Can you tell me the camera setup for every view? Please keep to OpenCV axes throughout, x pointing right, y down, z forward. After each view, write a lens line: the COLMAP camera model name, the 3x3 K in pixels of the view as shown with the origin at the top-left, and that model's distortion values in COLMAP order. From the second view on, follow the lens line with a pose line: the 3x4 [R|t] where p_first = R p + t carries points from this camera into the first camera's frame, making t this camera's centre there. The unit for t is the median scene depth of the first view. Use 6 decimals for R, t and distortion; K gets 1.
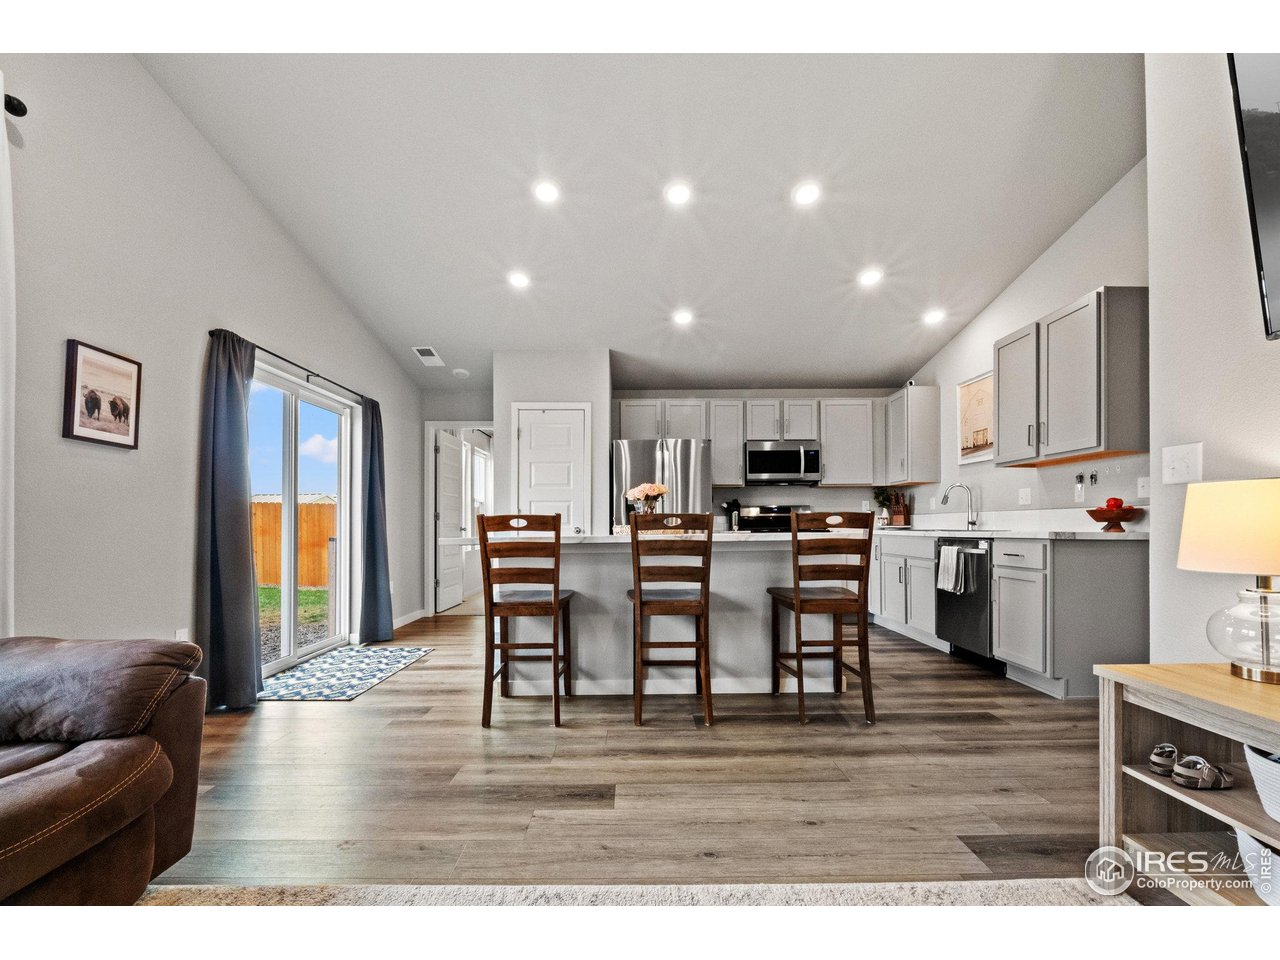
lens RADIAL K [[522.5, 0, 634.7], [0, 522.5, 527.6], [0, 0, 1]] dist [-0.015562, 0.000628]
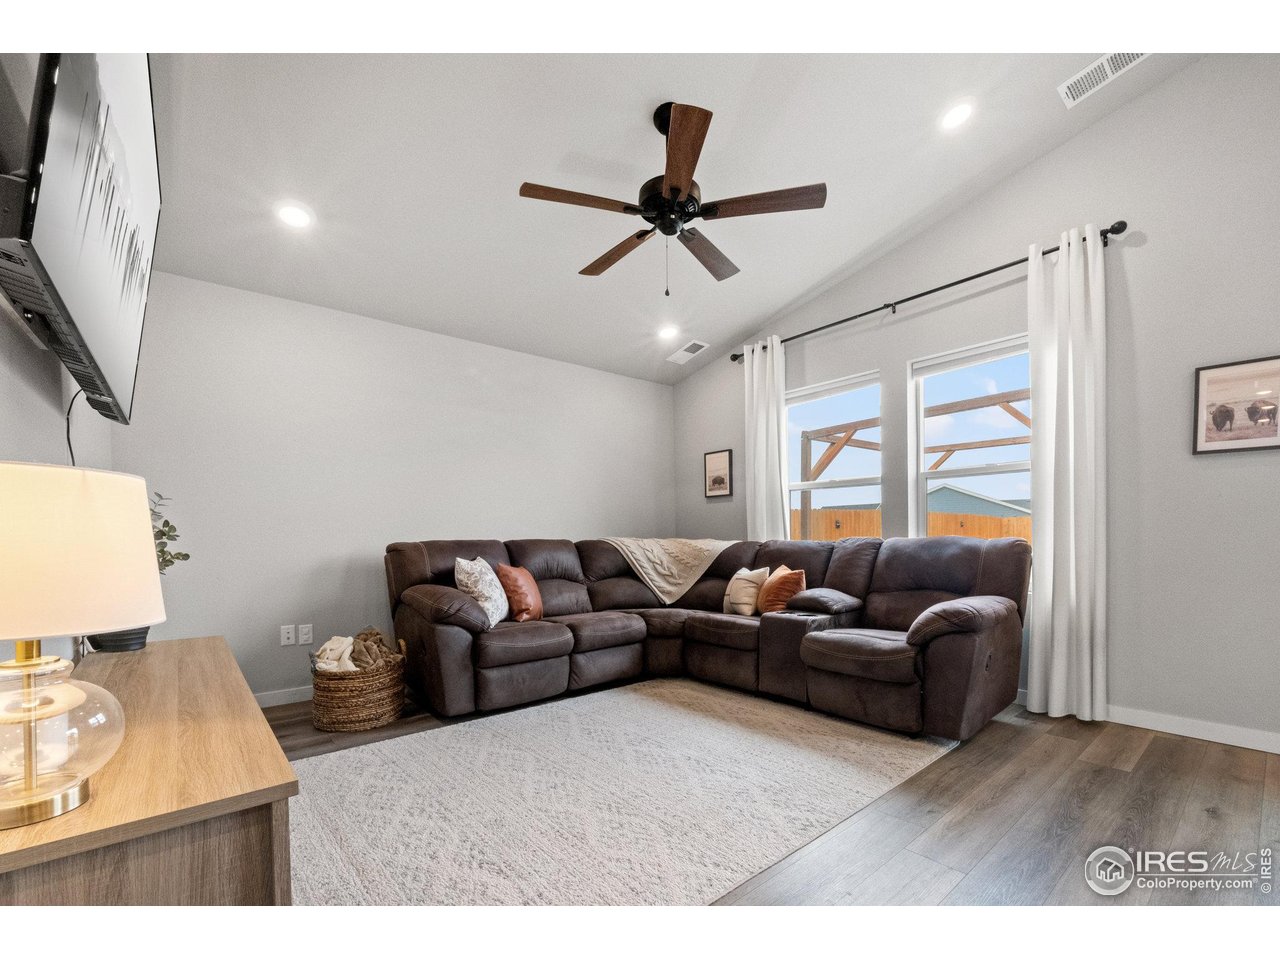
lens RADIAL K [[540.4, 0, 638.3], [0, 540.4, 551.5], [0, 0, 1]] dist [-0.010490, 0.000539]
pose [[-0.766039, 0.028540, -0.642161, 0.280868], [0.010134, 0.999426, 0.032328, -0.003336], [0.642715, 0.018257, -0.765888, 0.487096]]
